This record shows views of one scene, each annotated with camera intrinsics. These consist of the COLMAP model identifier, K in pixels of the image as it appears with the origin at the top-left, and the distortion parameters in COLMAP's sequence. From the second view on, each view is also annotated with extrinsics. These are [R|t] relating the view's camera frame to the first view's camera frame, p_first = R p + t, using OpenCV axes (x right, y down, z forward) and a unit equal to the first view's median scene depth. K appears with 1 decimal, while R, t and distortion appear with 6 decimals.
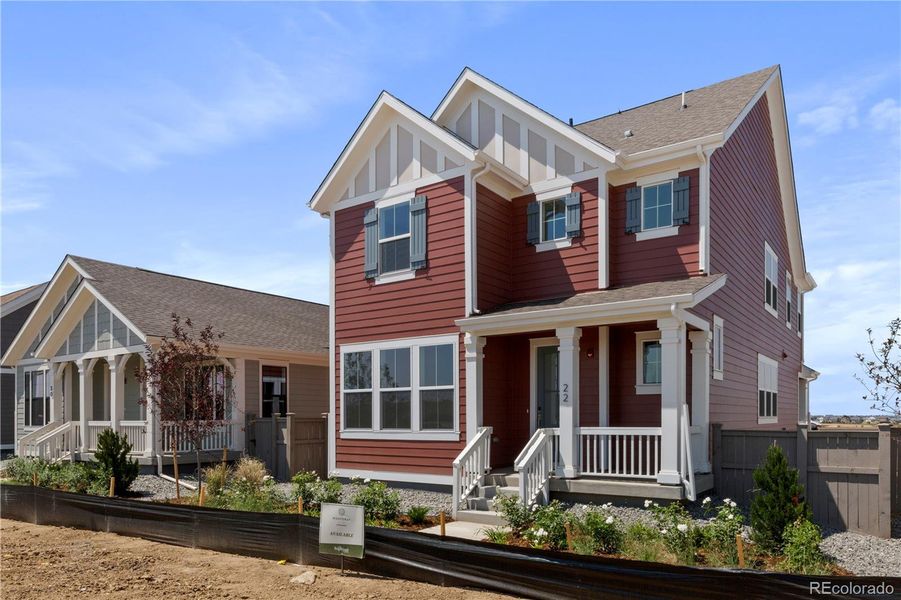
lens RADIAL K [[589.2, 0, 447.9], [0, 589.2, 275.1], [0, 0, 1]] dist [0.003785, 0.000397]
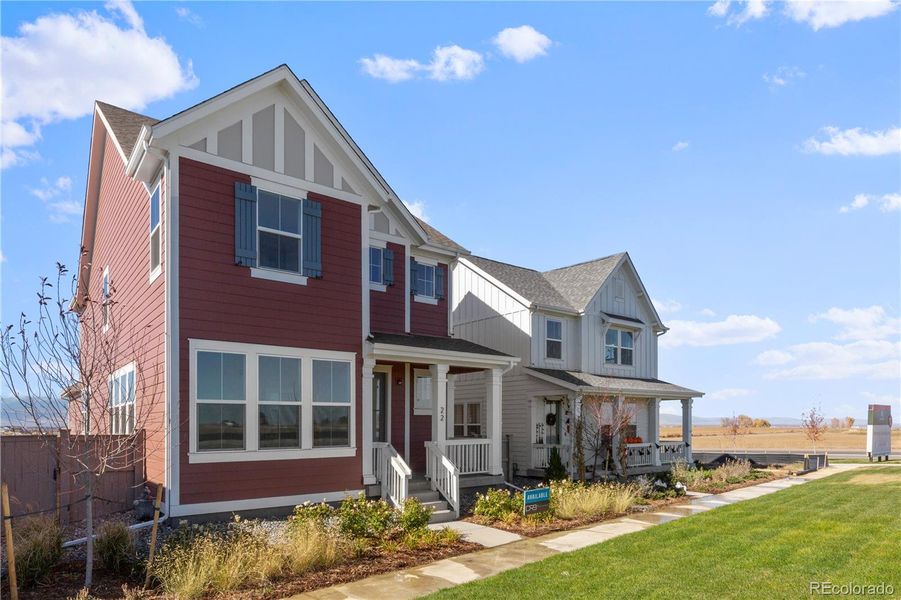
lens RADIAL K [[516.4, 0, 450.5], [0, 516.4, 300.0], [0, 0, 1]] dist [-0.001663, -0.000681]
pose [[0.322187, 0.227697, 0.918885, -0.751988], [-0.213966, 0.963041, -0.163616, 0.116317], [-0.922179, -0.143895, 0.358999, 0.506903]]
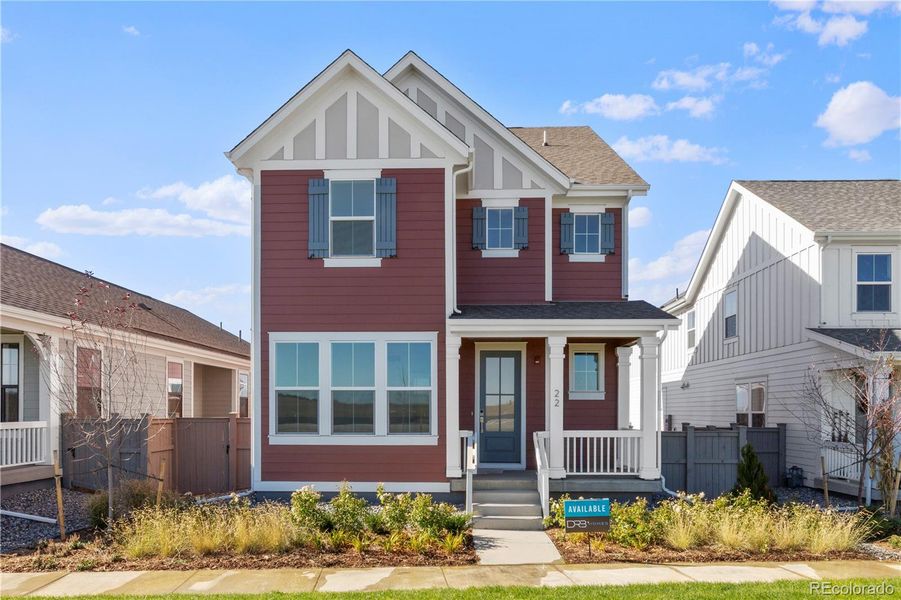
lens RADIAL K [[581.1, 0, 472.1], [0, 581.1, 283.0], [0, 0, 1]] dist [-0.002433, -0.001855]
pose [[0.841246, 0.127529, 0.525397, -0.414869], [-0.131231, 0.990886, -0.030395, 0.040114], [-0.524484, -0.043378, 0.850314, 0.173968]]
